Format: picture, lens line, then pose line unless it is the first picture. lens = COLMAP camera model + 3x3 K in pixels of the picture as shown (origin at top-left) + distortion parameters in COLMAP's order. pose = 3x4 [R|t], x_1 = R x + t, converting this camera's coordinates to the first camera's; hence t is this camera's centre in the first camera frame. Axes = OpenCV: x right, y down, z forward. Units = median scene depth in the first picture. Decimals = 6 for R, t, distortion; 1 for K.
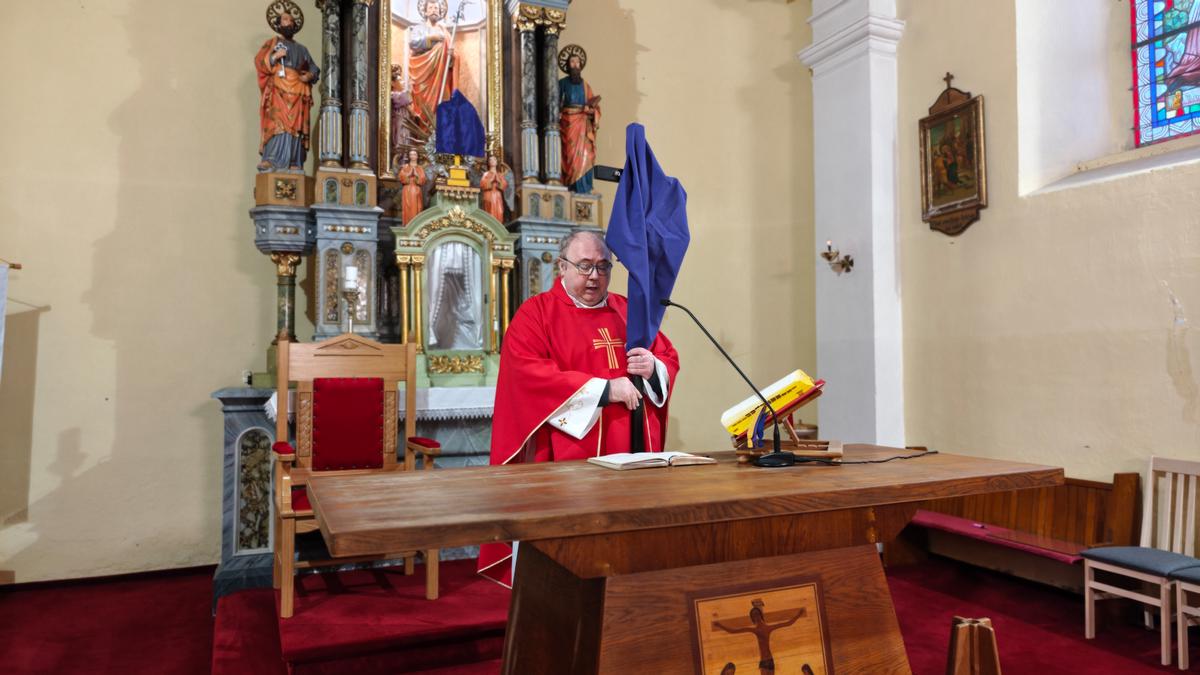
lens RADIAL K [[806.3, 0, 589.7], [0, 806.3, 333.0], [0, 0, 1]] dist [0.023620, -0.028887]
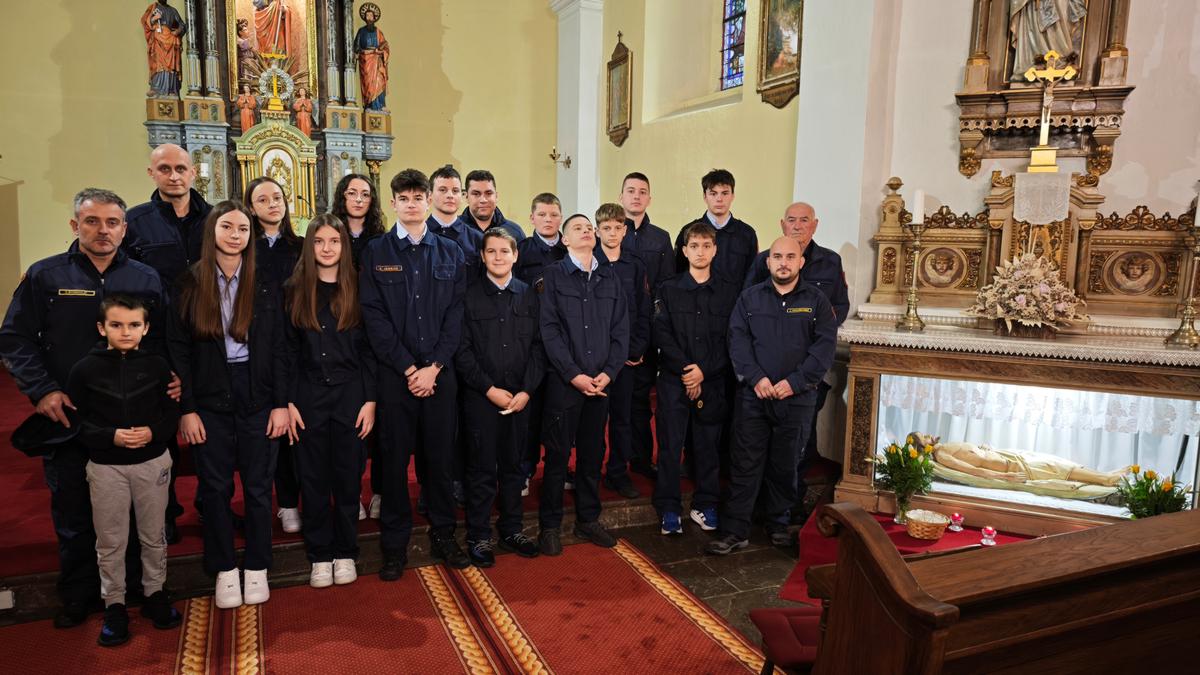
lens RADIAL K [[806.3, 0, 589.6], [0, 806.3, 339.6], [0, 0, 1]] dist [0.023620, -0.028887]
pose [[0.999690, 0.023240, -0.008956, 0.450614], [-0.021258, 0.983549, 0.179387, -0.037451], [0.012977, -0.179140, 0.983738, -0.587710]]
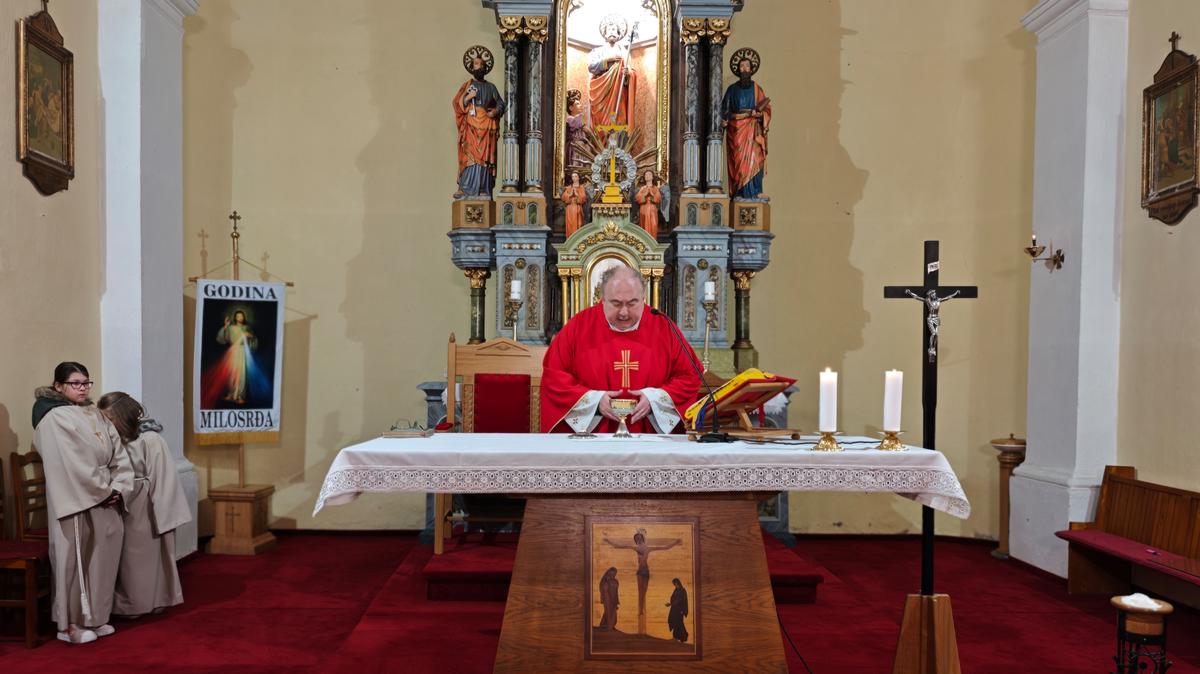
lens RADIAL K [[928.2, 0, 562.4], [0, 928.2, 399.8], [0, 0, 1]] dist [0.026720, -0.034664]
pose [[0.918477, 0.028204, -0.394467, 0.270442], [-0.001841, 0.997748, 0.067050, 0.000745], [0.395470, -0.060857, 0.916461, -0.193751]]
